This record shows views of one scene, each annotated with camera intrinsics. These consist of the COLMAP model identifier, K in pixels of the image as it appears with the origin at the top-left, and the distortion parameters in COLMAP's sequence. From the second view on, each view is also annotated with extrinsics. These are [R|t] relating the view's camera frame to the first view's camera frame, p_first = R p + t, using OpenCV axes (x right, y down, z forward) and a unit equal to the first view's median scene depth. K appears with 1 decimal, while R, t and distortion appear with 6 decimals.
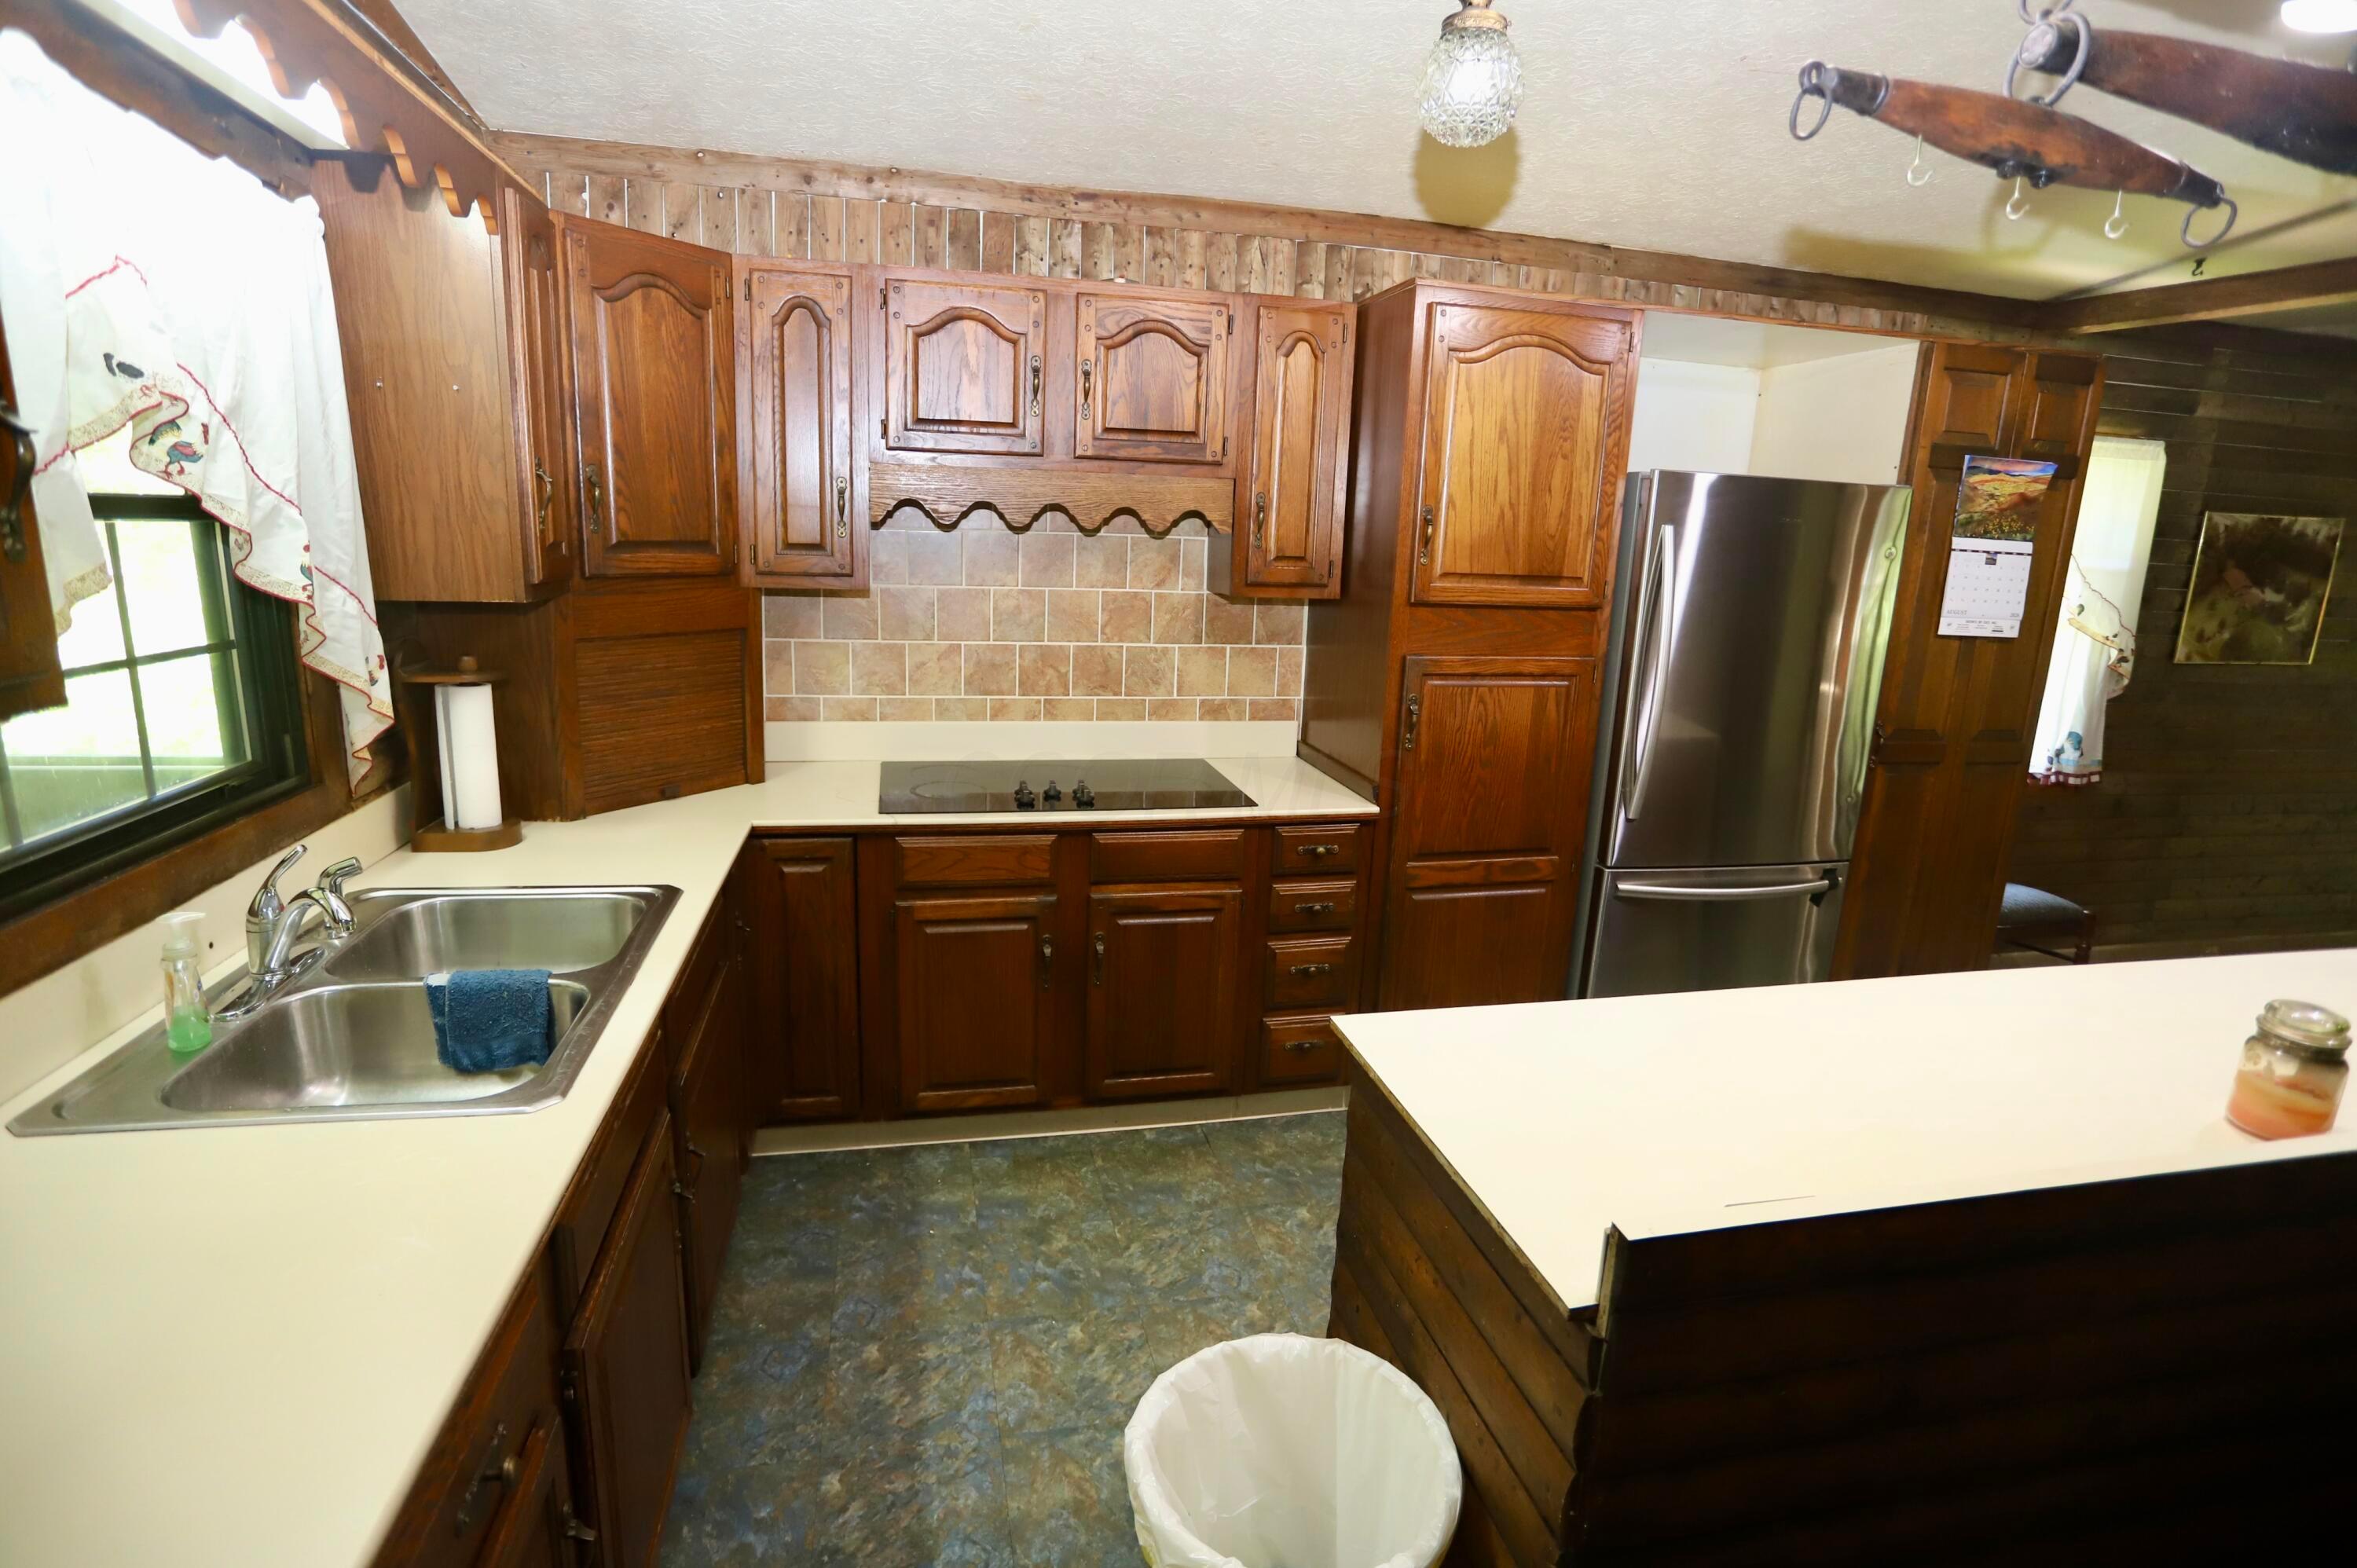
lens RADIAL K [[1152.6, 0, 1172.8], [0, 1152.6, 783.0], [0, 0, 1]] dist [-0.073146, 0.031817]
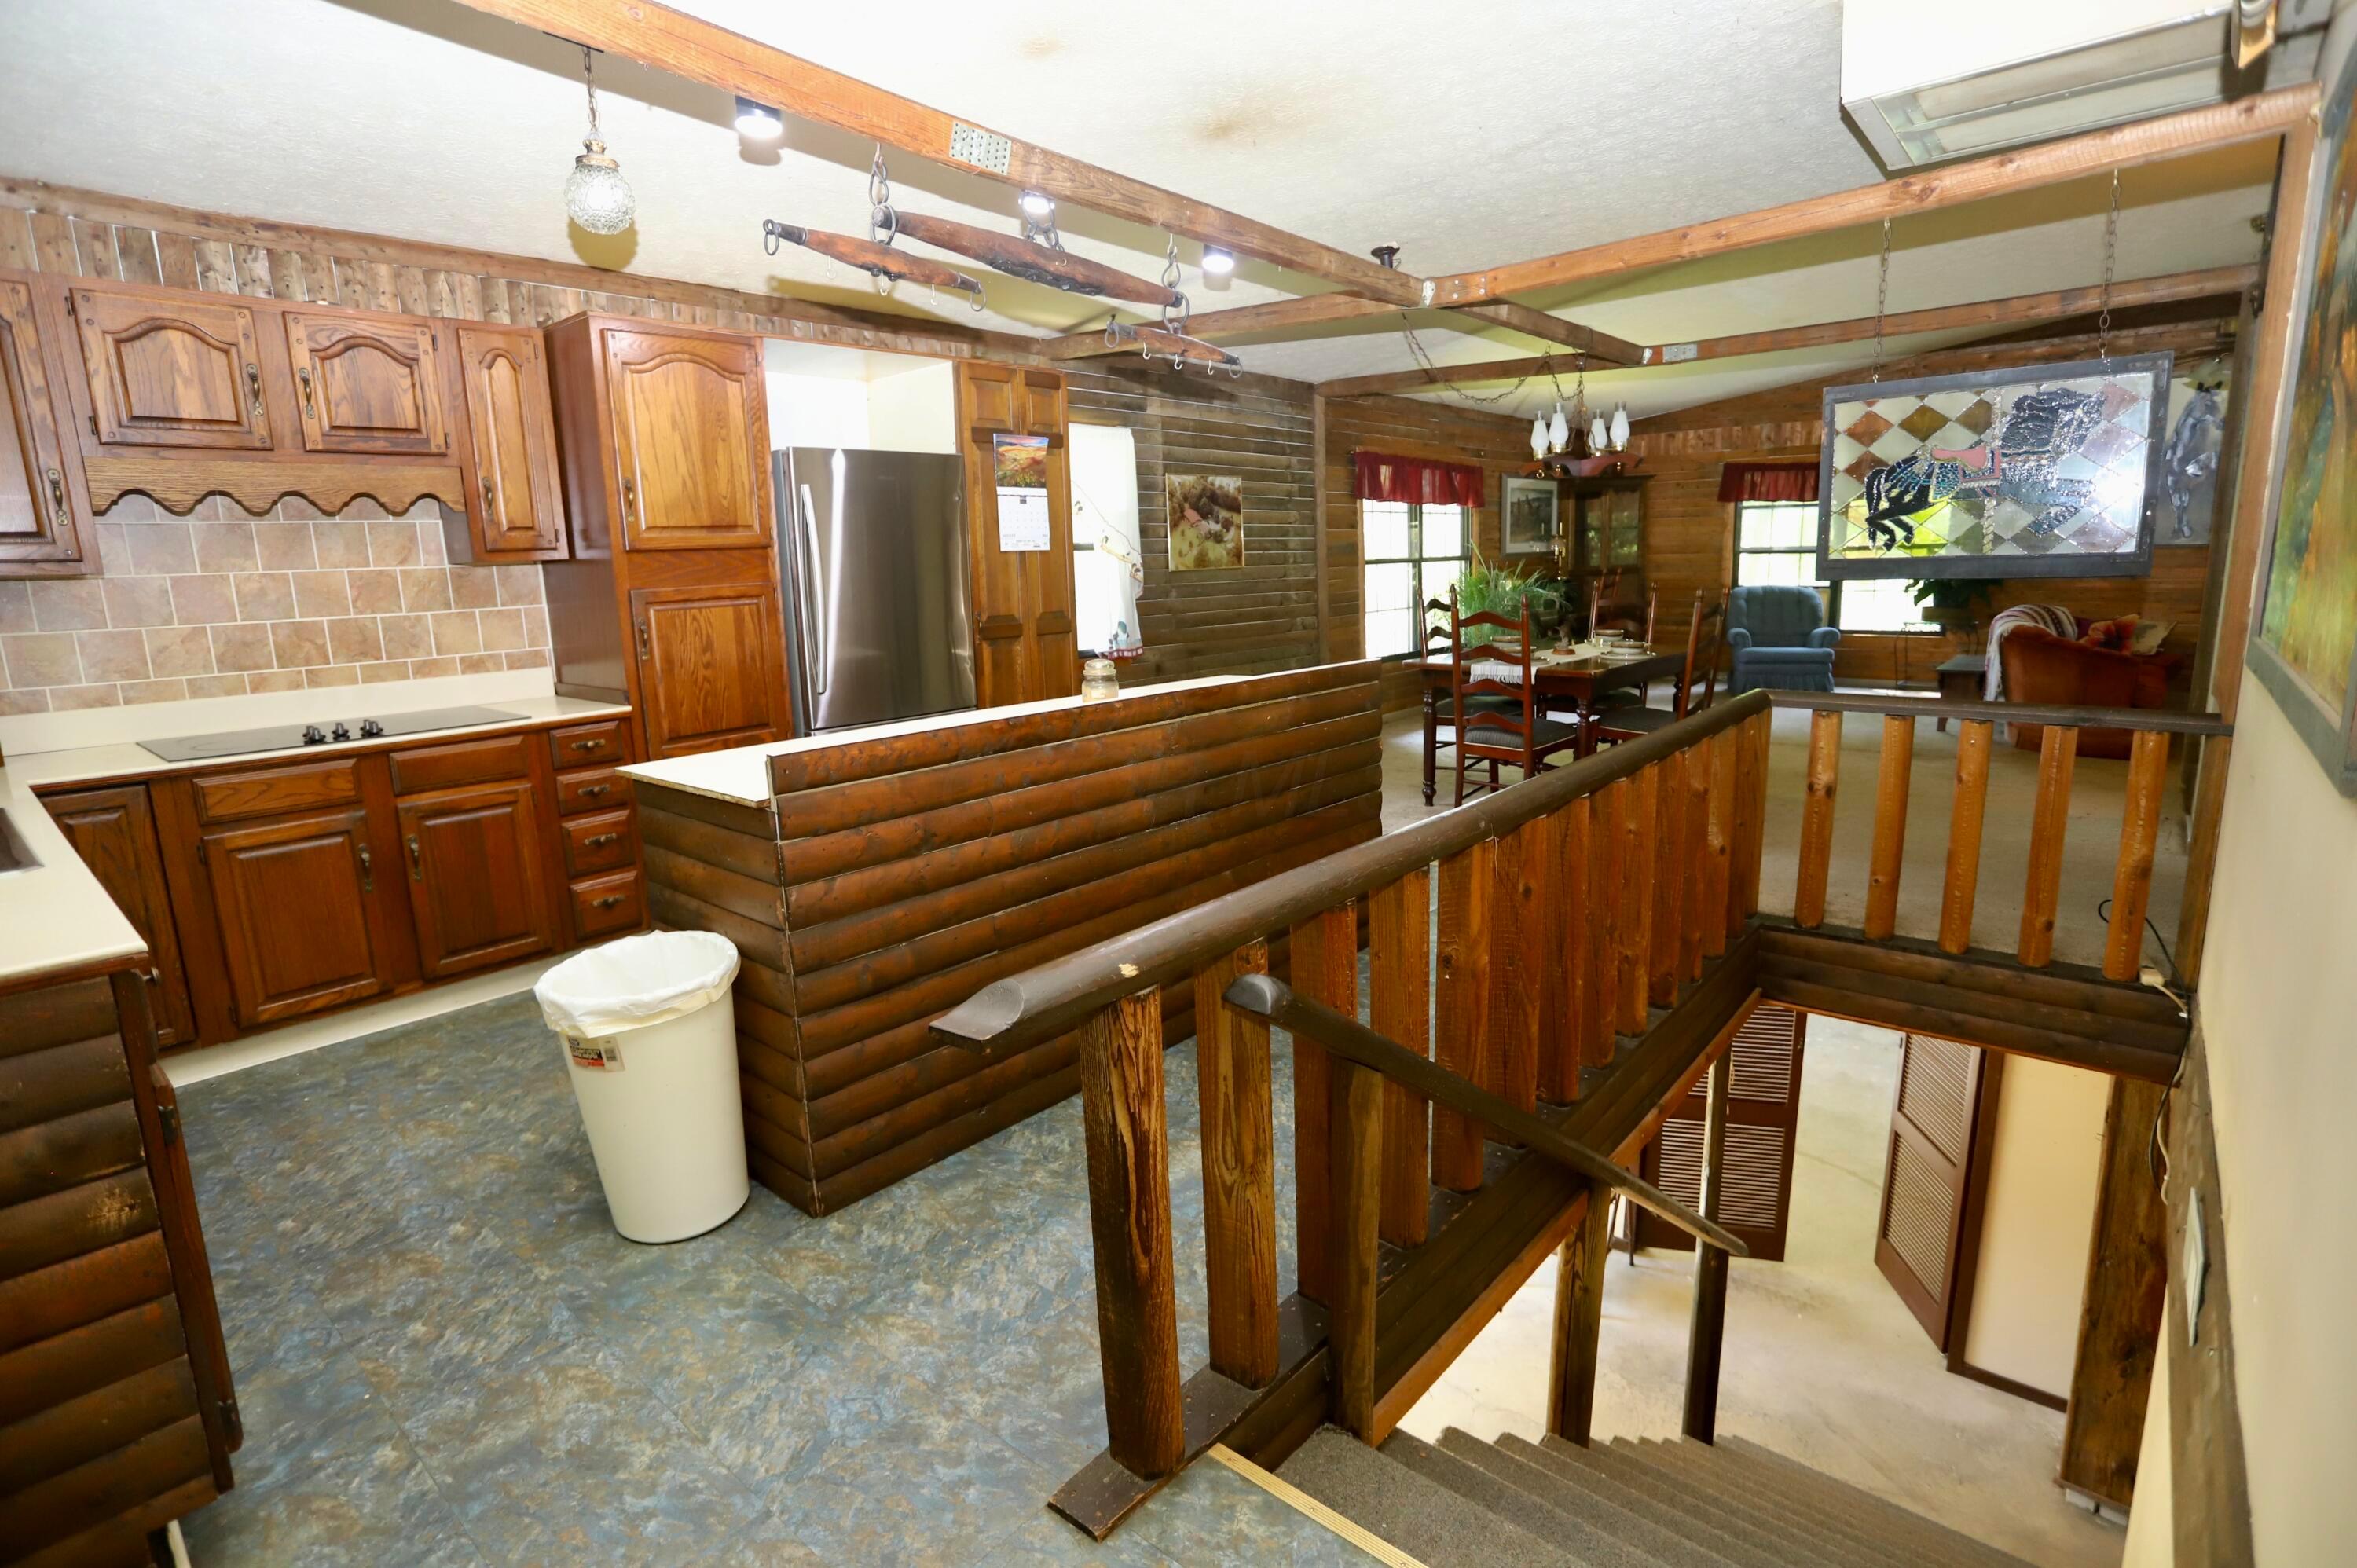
lens RADIAL K [[1152.6, 0, 1172.8], [0, 1152.6, 783.0], [0, 0, 1]] dist [-0.073146, 0.031817]
pose [[0.801899, -0.174975, 0.571263, -0.082203], [0.188841, 0.981366, 0.035506, 0.177789], [-0.566830, 0.079406, 0.819999, -0.415304]]
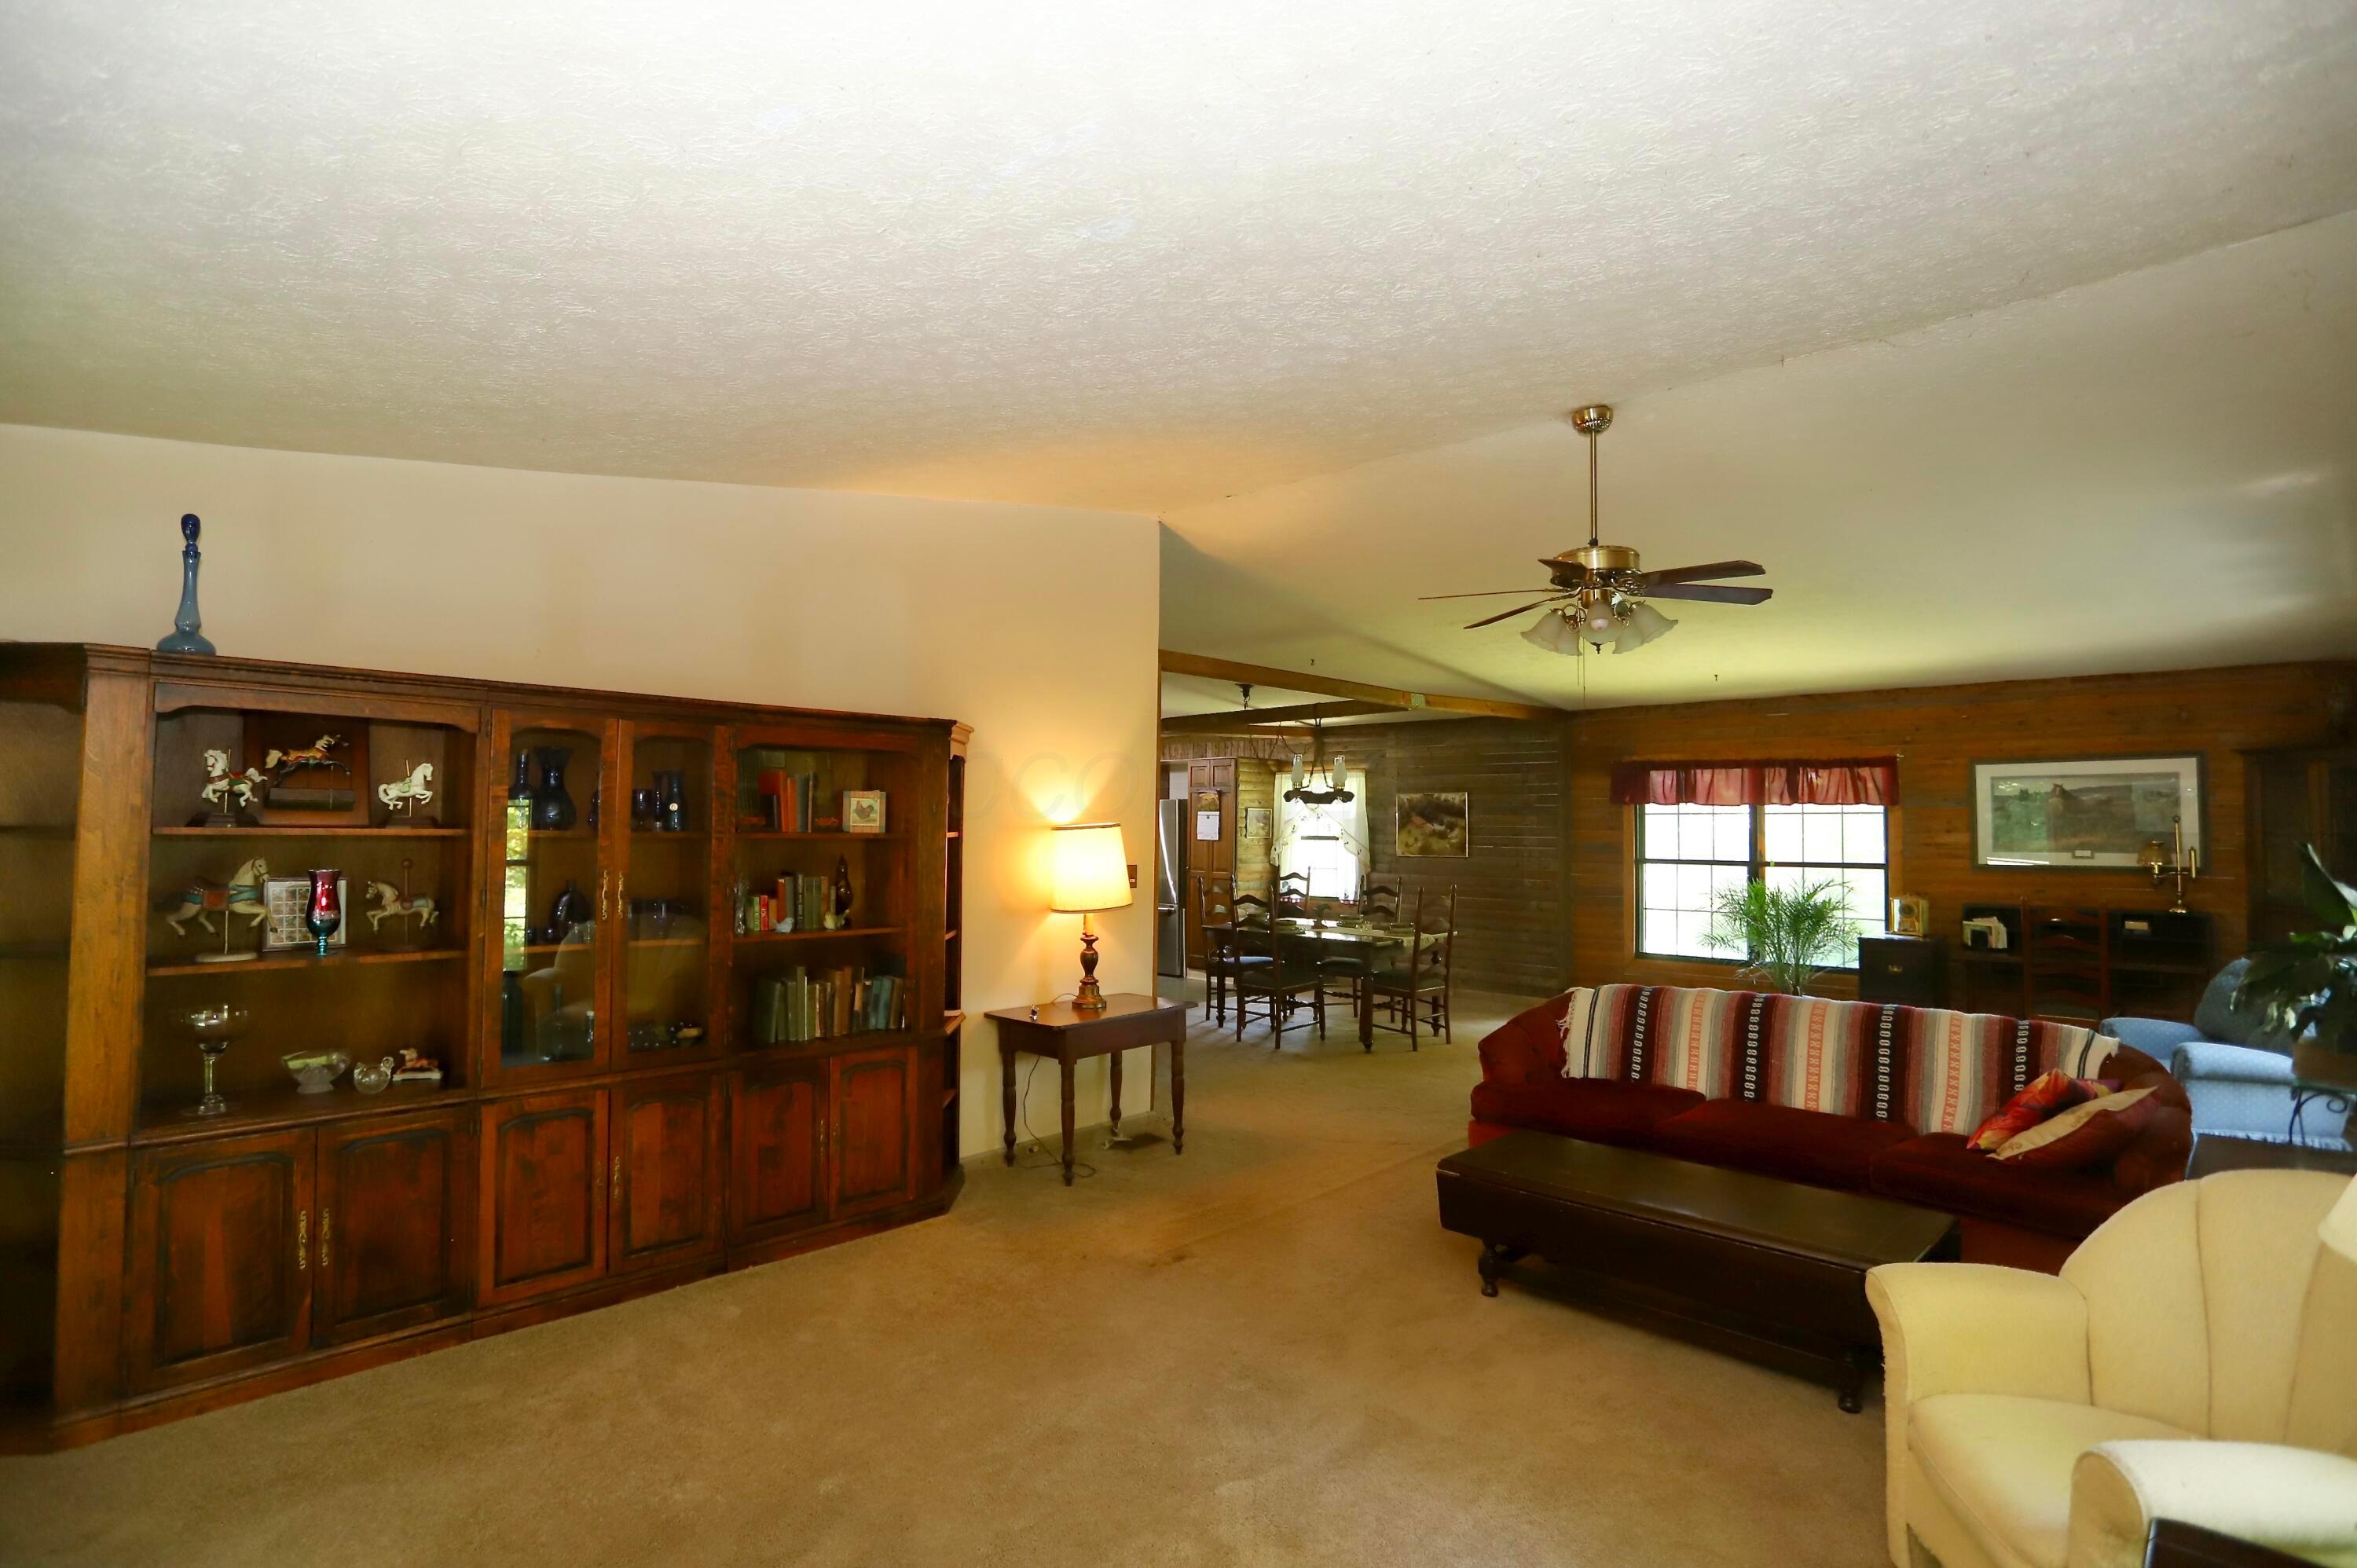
lens RADIAL K [[1152.6, 0, 1172.8], [0, 1152.6, 783.0], [0, 0, 1]] dist [-0.073146, 0.031817]
pose [[0.547531, -0.063619, -0.834364, 3.869382], [-0.168290, 0.968361, -0.184272, 0.392819], [0.819688, 0.241310, 0.519501, -1.015915]]
